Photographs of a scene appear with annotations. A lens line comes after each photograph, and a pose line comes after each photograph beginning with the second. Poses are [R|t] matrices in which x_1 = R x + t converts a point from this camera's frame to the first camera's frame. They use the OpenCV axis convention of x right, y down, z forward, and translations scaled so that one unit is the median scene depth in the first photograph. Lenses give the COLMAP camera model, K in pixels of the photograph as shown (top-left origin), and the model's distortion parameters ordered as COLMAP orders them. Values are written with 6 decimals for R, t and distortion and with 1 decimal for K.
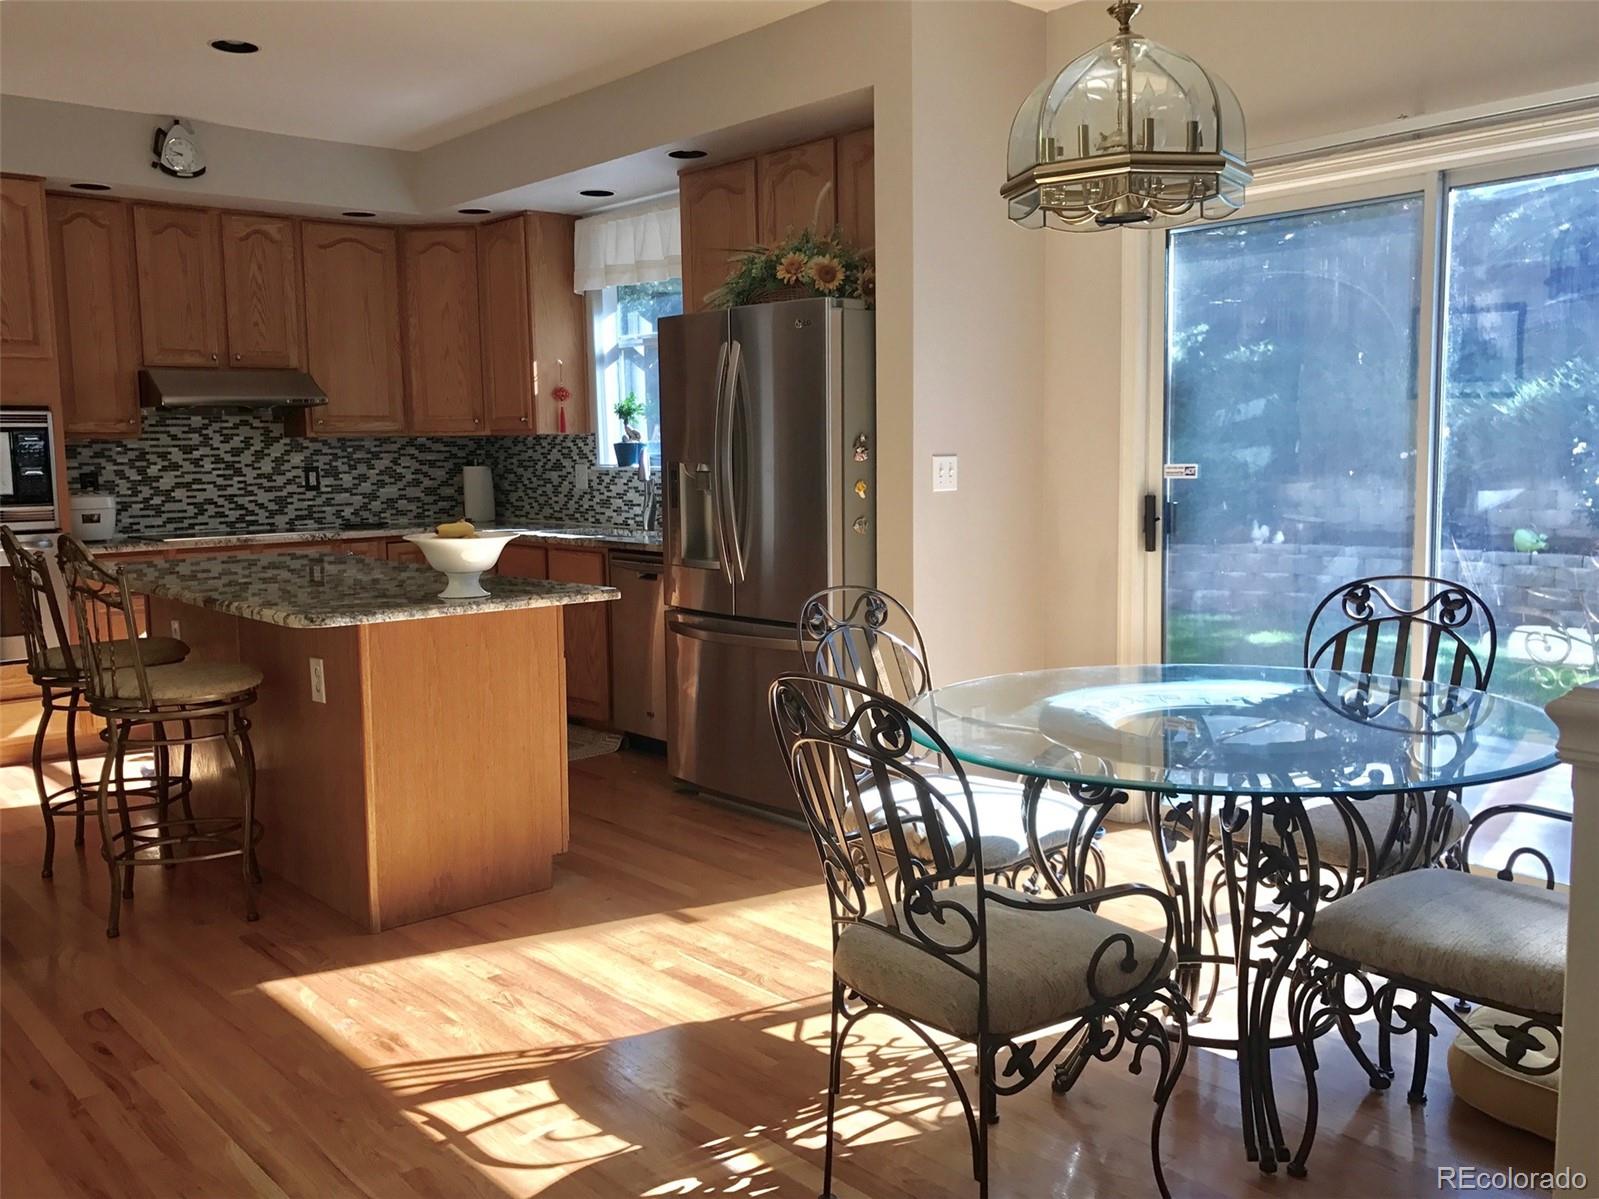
lens RADIAL K [[1329.4, 0, 799.5], [0, 1329.4, 599.5], [0, 0, 1]] dist [-0.004730, -0.007801]
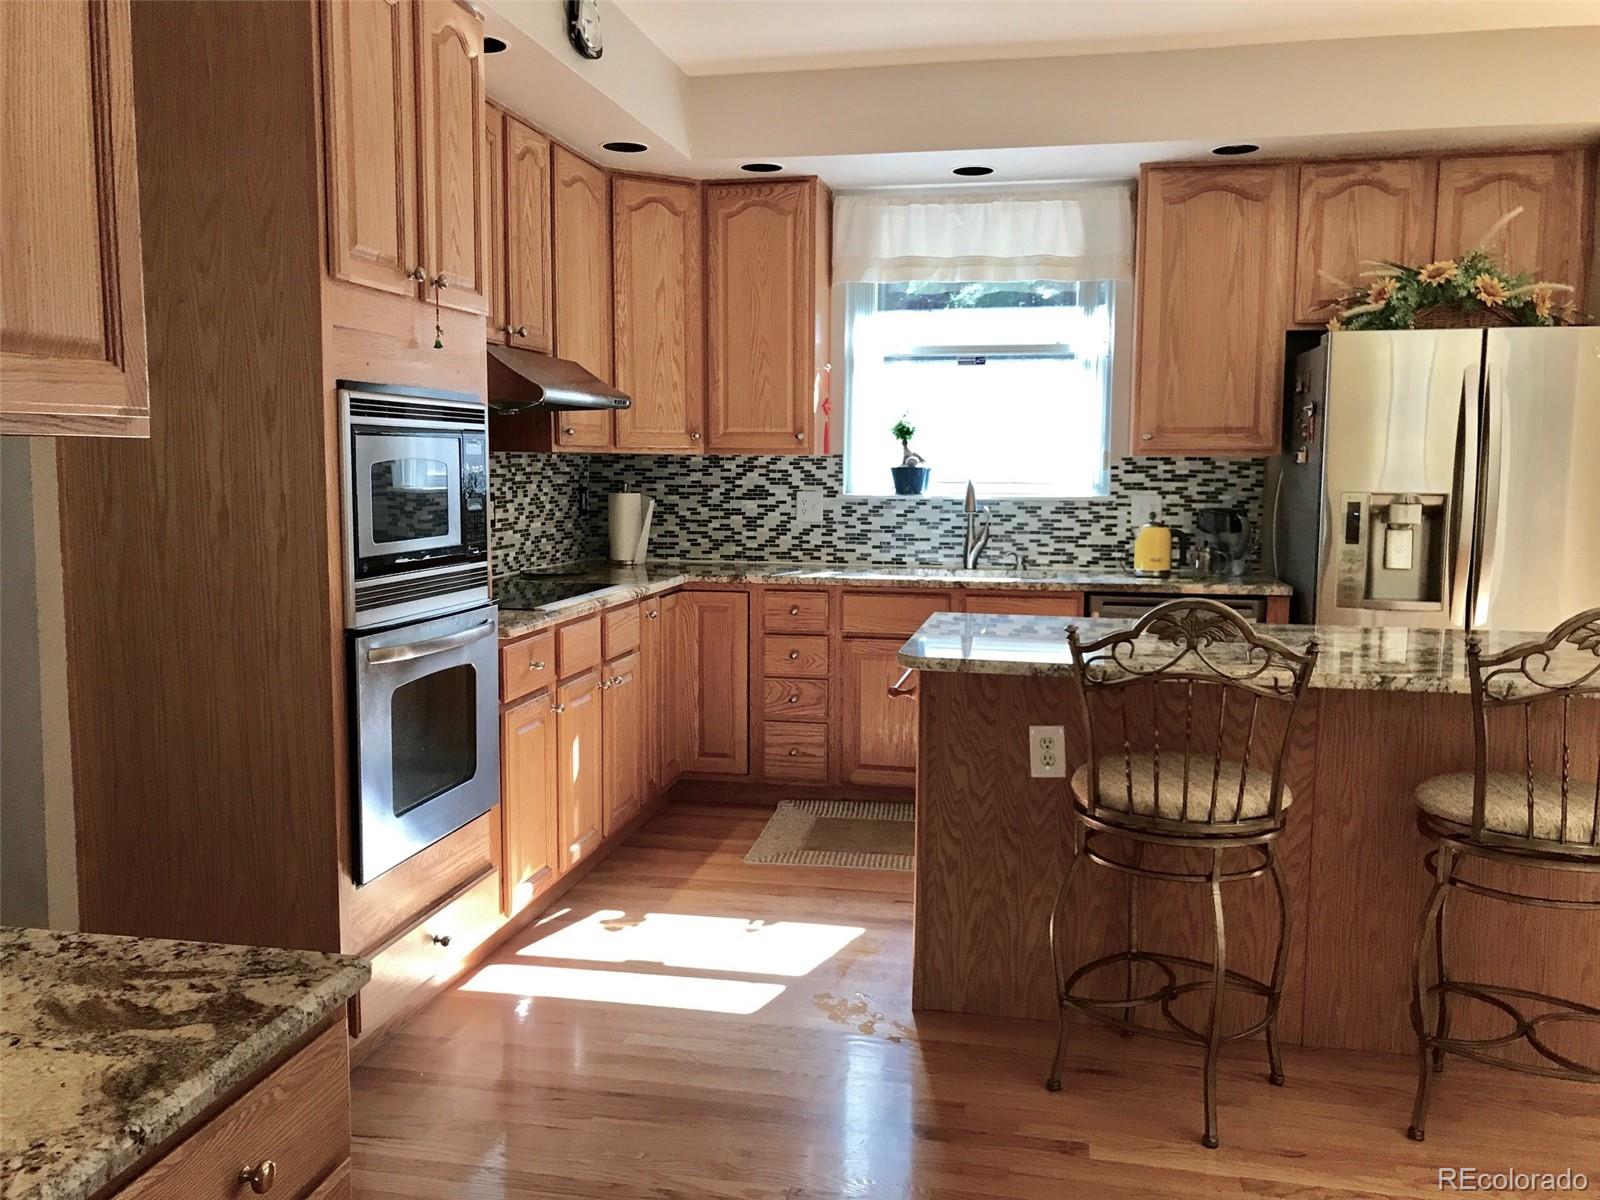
lens RADIAL K [[1304.3, 0, 800.0], [0, 1304.3, 600.0], [0, 0, 1]] dist [0.047809, -0.001753]
pose [[0.807960, -0.045891, 0.587447, -0.648364], [0.053420, 0.998562, 0.004534, -0.038191], [-0.586811, 0.027718, 0.809250, 0.346019]]
